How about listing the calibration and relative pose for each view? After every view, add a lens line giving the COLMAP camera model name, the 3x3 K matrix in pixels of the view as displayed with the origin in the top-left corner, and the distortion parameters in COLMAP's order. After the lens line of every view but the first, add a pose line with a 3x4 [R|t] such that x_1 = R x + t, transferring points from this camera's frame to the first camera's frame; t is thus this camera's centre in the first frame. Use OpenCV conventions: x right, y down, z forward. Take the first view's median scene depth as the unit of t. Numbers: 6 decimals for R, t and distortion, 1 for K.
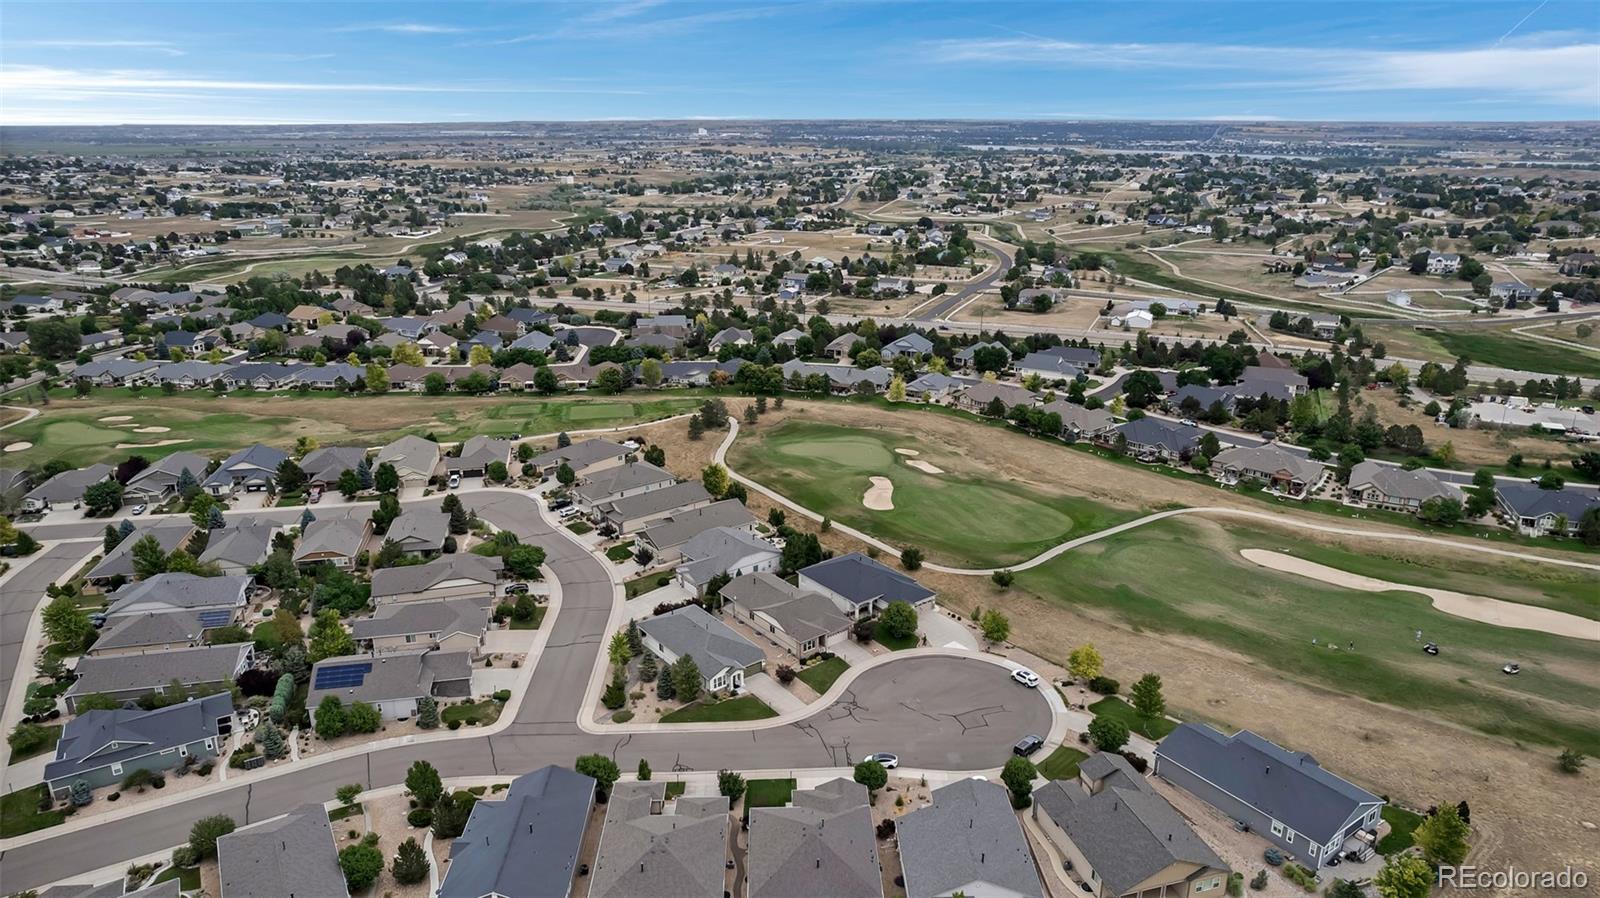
lens RADIAL K [[1009.9, 0, 802.4], [0, 1009.9, 454.9], [0, 0, 1]] dist [-0.072628, 0.058707]
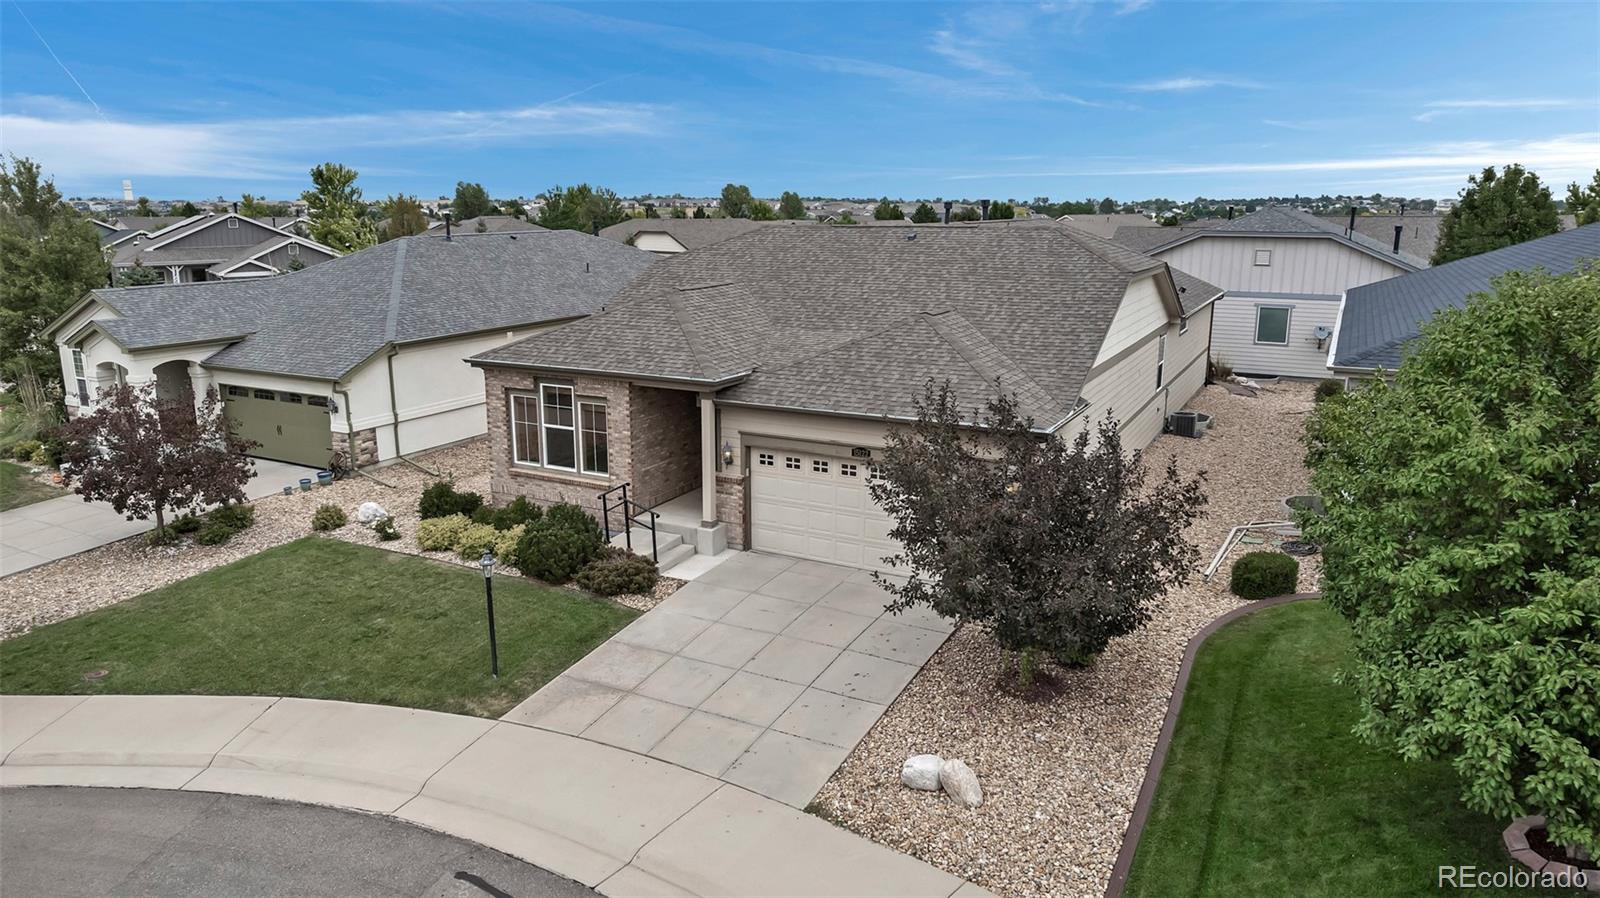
lens RADIAL K [[1031.8, 0, 795.1], [0, 1031.8, 449.7], [0, 0, 1]] dist [-0.076548, 0.066997]
pose [[0.387494, 0.205143, -0.898757, 0.125980], [-0.287976, 0.953074, 0.093382, 0.165447], [0.875739, 0.222636, 0.428386, 0.937012]]
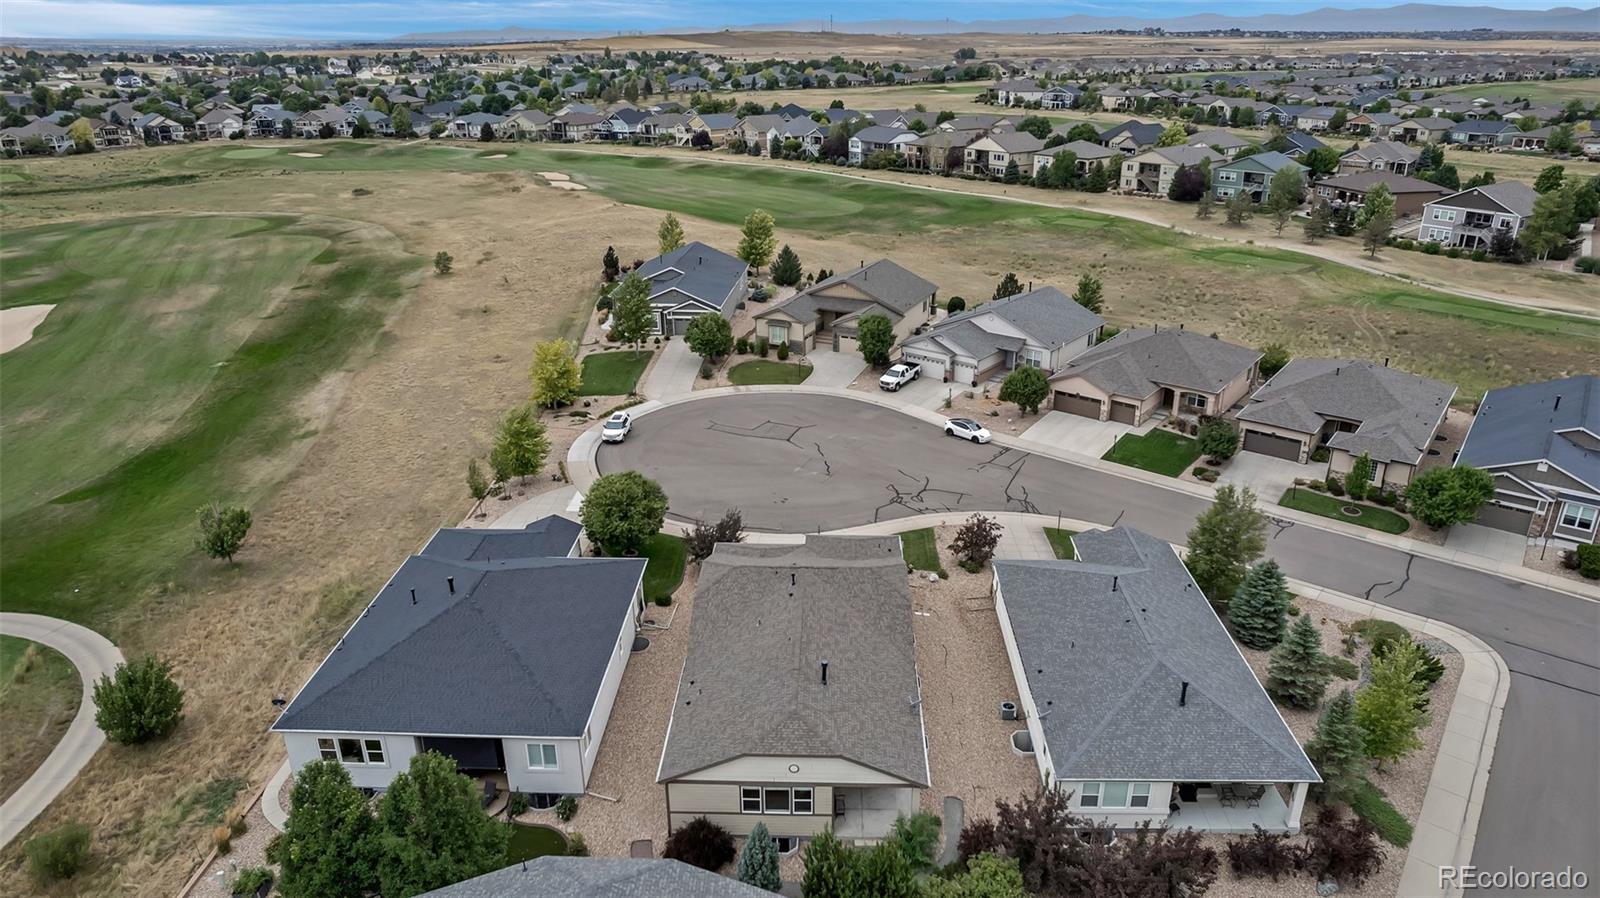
lens RADIAL K [[1031.8, 0, 795.1], [0, 1031.8, 449.7], [0, 0, 1]] dist [-0.076548, 0.066997]
pose [[-0.753771, -0.252479, 0.606699, -0.202845], [0.207854, 0.784241, 0.584605, -0.086374], [-0.623399, 0.566763, -0.538659, 1.171583]]
